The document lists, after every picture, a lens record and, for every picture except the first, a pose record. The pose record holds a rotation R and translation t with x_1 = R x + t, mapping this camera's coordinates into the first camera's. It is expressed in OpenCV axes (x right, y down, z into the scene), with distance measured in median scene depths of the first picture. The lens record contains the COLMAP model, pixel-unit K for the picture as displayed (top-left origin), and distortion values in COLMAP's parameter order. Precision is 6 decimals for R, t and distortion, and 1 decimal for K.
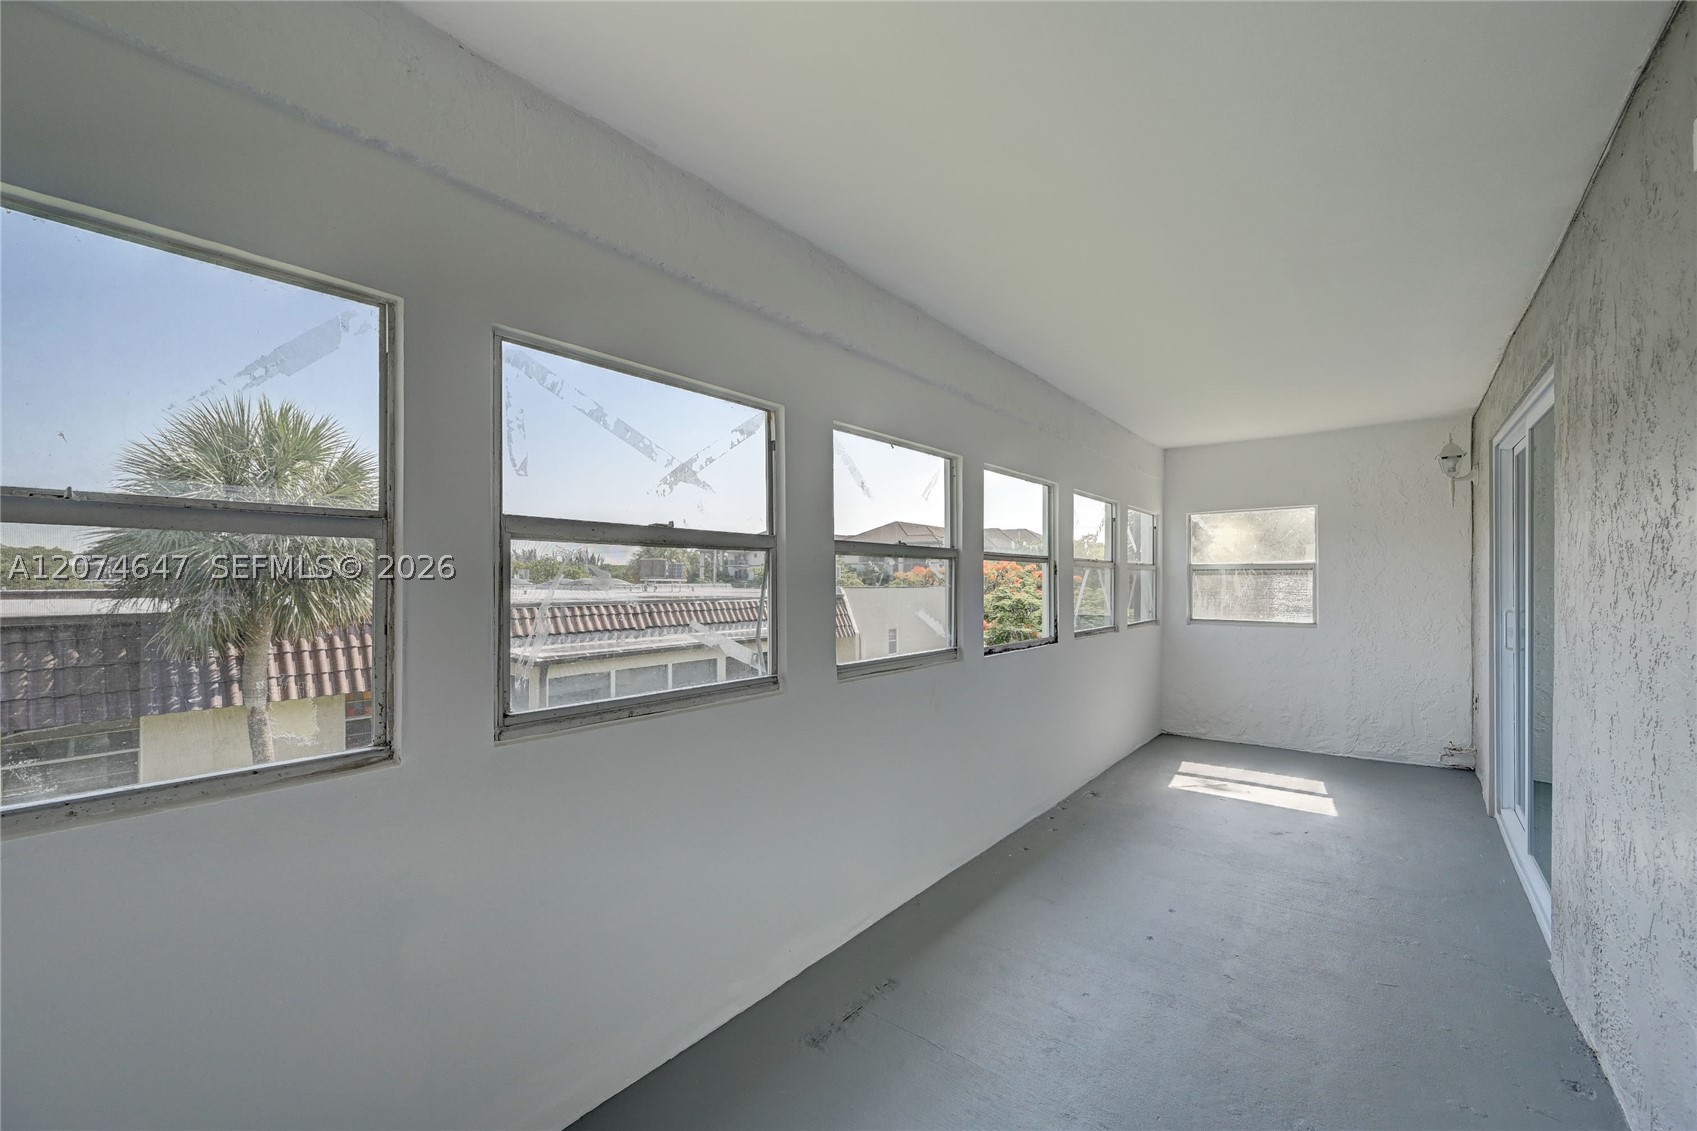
lens RADIAL K [[678.3, 0, 837.4], [0, 678.3, 564.2], [0, 0, 1]] dist [-0.000588, 0.000012]
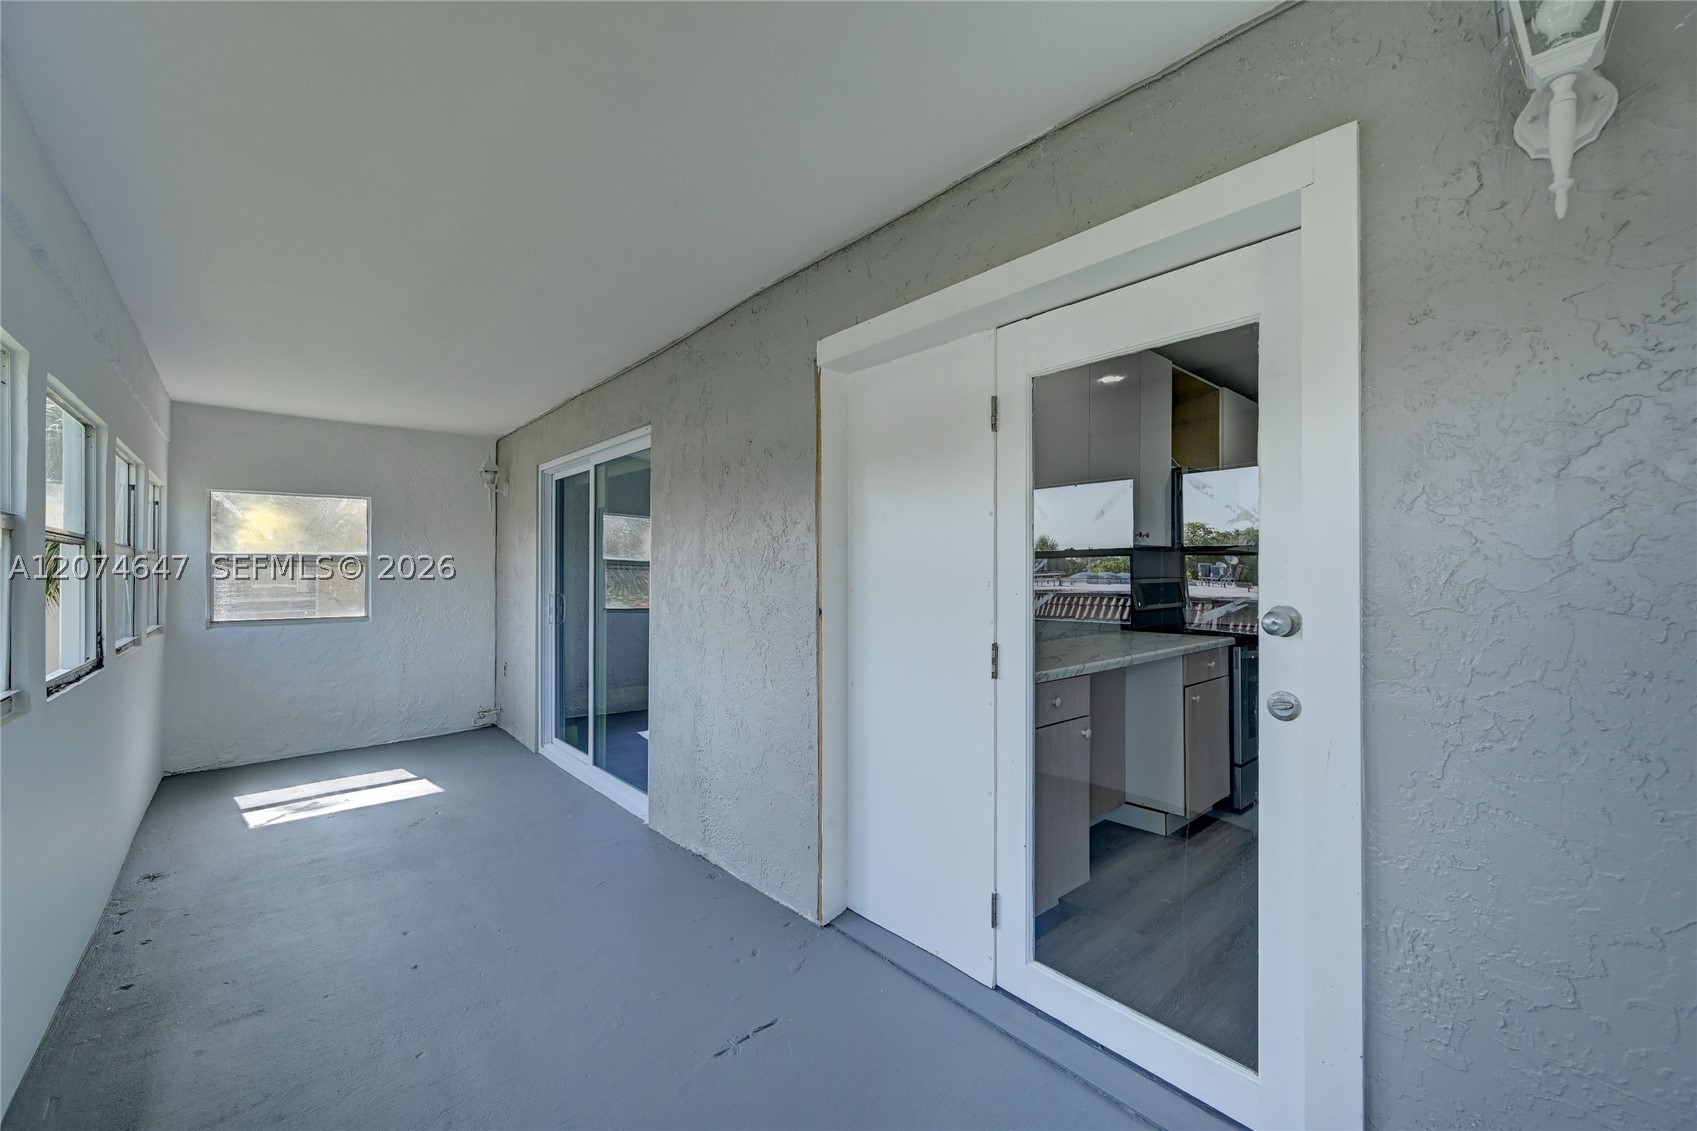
lens RADIAL K [[681.7, 0, 848.5], [0, 681.7, 565.5], [0, 0, 1]] dist [-0.000854, 0.000006]
pose [[0.146899, 0.011397, 0.989086, -0.205997], [-0.019967, 0.999764, -0.008555, 0.007854], [-0.988950, -0.018492, 0.147092, 0.176476]]
